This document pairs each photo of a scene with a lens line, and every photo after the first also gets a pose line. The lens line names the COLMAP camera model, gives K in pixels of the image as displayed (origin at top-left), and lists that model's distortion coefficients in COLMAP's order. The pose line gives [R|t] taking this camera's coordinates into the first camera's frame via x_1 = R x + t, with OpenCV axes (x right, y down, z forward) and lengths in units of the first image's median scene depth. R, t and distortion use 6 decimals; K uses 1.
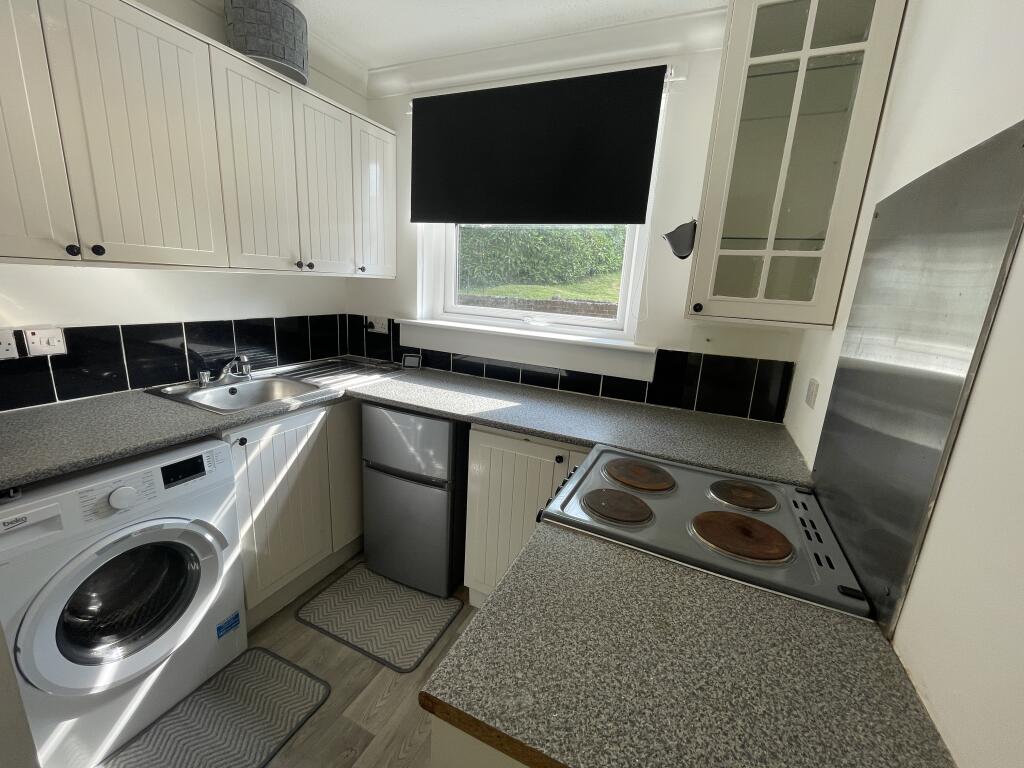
lens RADIAL K [[415.5, 0, 515.5], [0, 415.5, 384.2], [0, 0, 1]] dist [-0.002627, -0.000648]
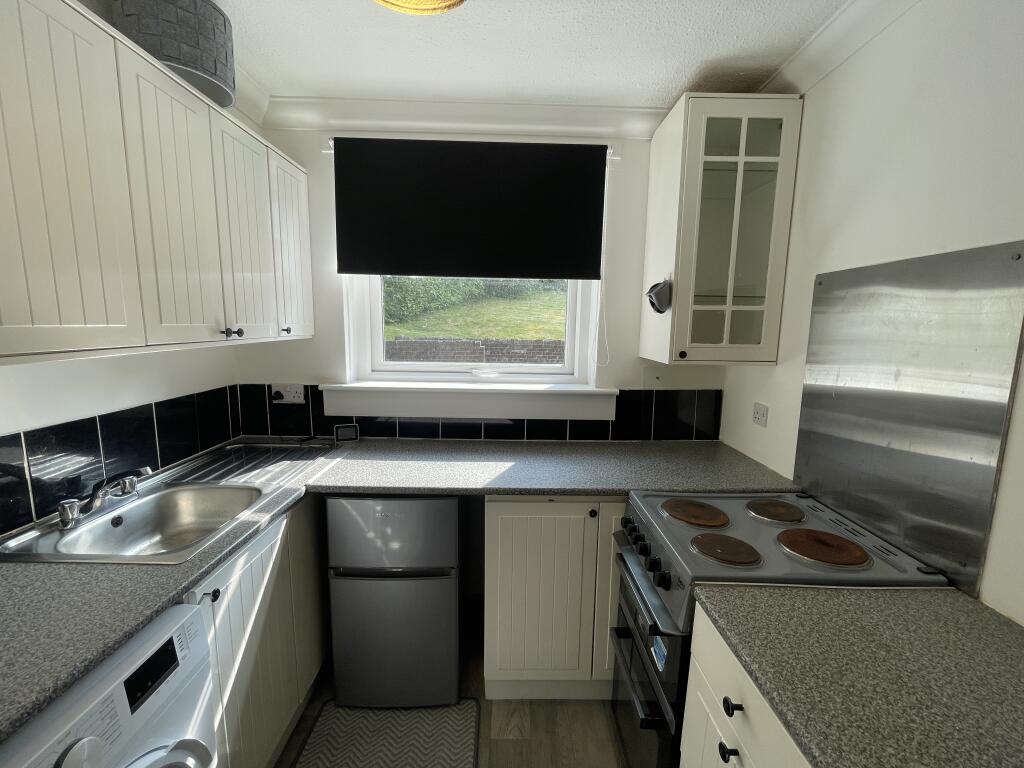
lens RADIAL K [[415.5, 0, 515.0], [0, 415.5, 384.6], [0, 0, 1]] dist [-0.002627, -0.000648]
pose [[0.905093, -0.105370, 0.411951, -0.382822], [0.136842, 0.989450, -0.047570, -0.090141], [-0.402593, 0.099428, 0.909963, 0.117120]]
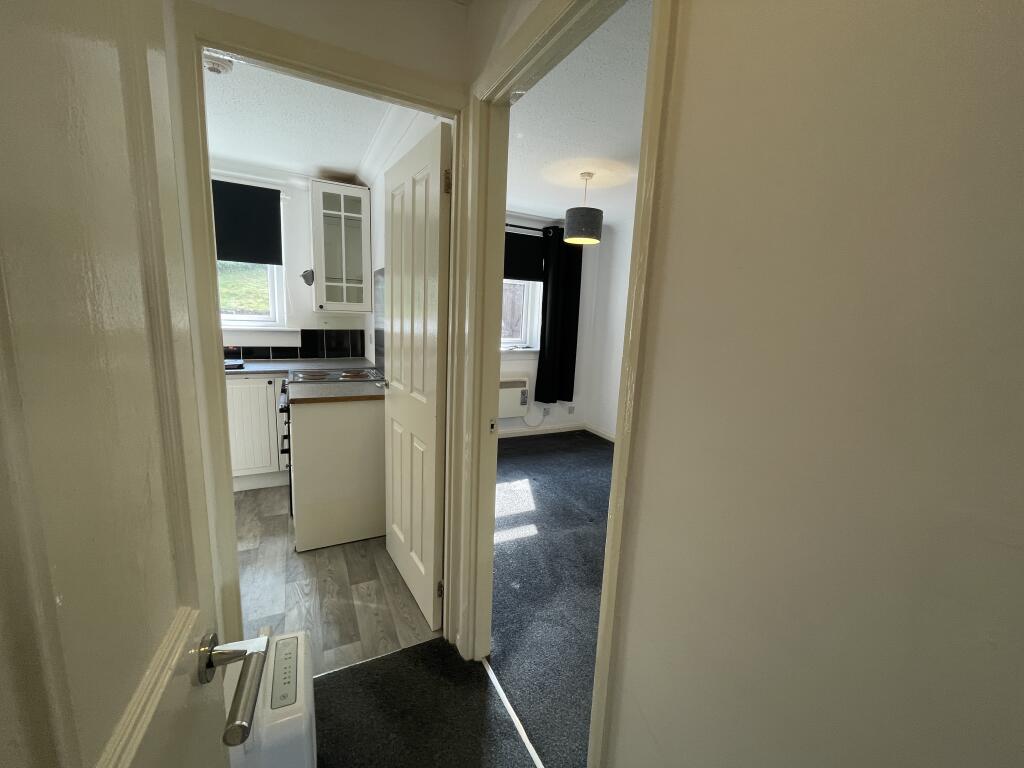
lens RADIAL K [[415.5, 0, 510.5], [0, 415.5, 383.2], [0, 0, 1]] dist [-0.002627, -0.000648]
pose [[0.618105, -0.164697, 0.768649, -0.631531], [0.174451, 0.982163, 0.070162, 0.213721], [-0.766494, 0.090724, 0.635812, -1.037673]]
